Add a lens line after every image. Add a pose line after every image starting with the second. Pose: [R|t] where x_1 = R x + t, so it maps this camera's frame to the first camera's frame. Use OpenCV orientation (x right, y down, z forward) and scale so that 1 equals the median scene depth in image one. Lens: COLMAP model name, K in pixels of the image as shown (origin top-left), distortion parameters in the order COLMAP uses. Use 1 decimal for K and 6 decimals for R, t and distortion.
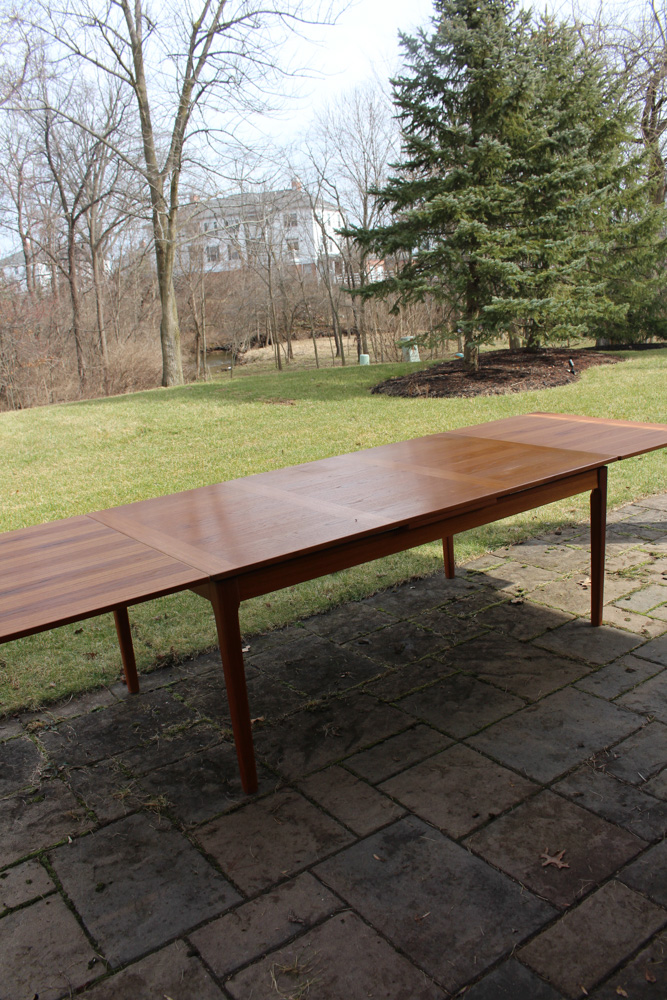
lens RADIAL K [[829.8, 0, 328.2], [0, 829.8, 499.7], [0, 0, 1]] dist [-0.153229, 0.133342]
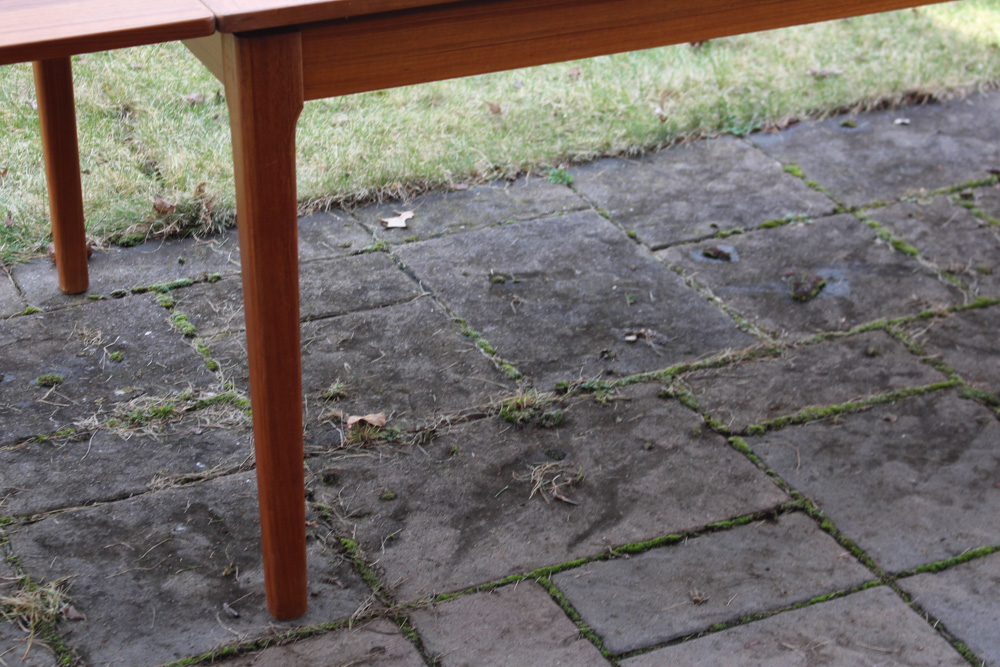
lens RADIAL K [[2157.7, 0, 515.9], [0, 2157.7, 332.4], [0, 0, 1]] dist [0.023008, 0.082296]
pose [[0.979807, 0.165225, -0.112604, 0.075408], [-0.133955, 0.960530, 0.243800, -0.014076], [0.148441, -0.223793, 0.963266, 0.075524]]
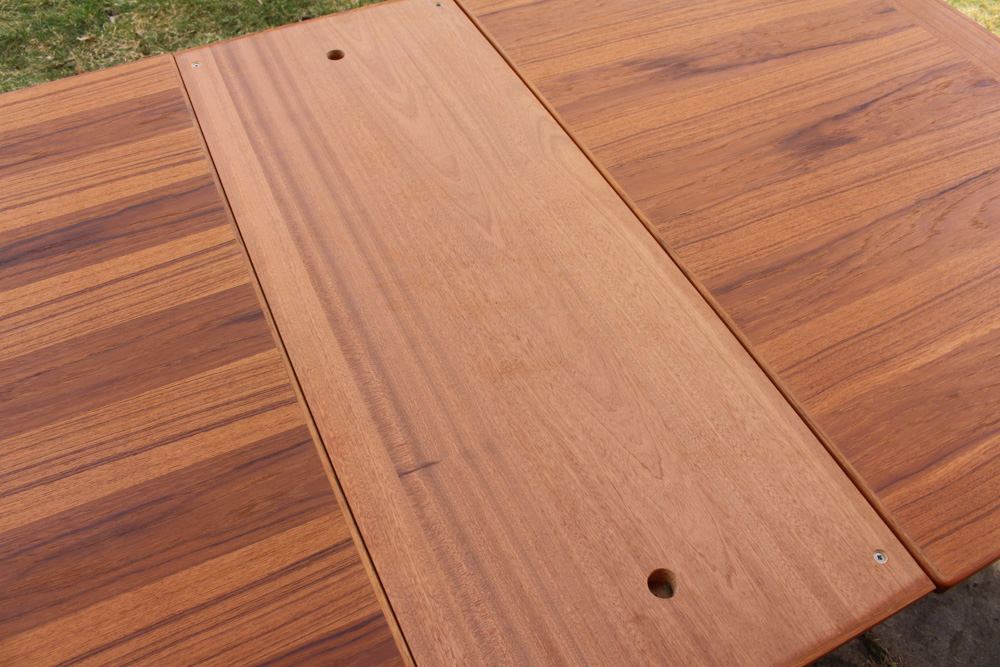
lens RADIAL K [[825.9, 0, 500.0], [0, 825.9, 333.5], [0, 0, 1]] dist [-0.152315, 0.128521]
pose [[0.979451, 0.200166, -0.024700, 0.065987], [-0.143317, 0.776929, 0.613059, -0.163437], [0.141904, -0.596921, 0.789651, 0.761254]]
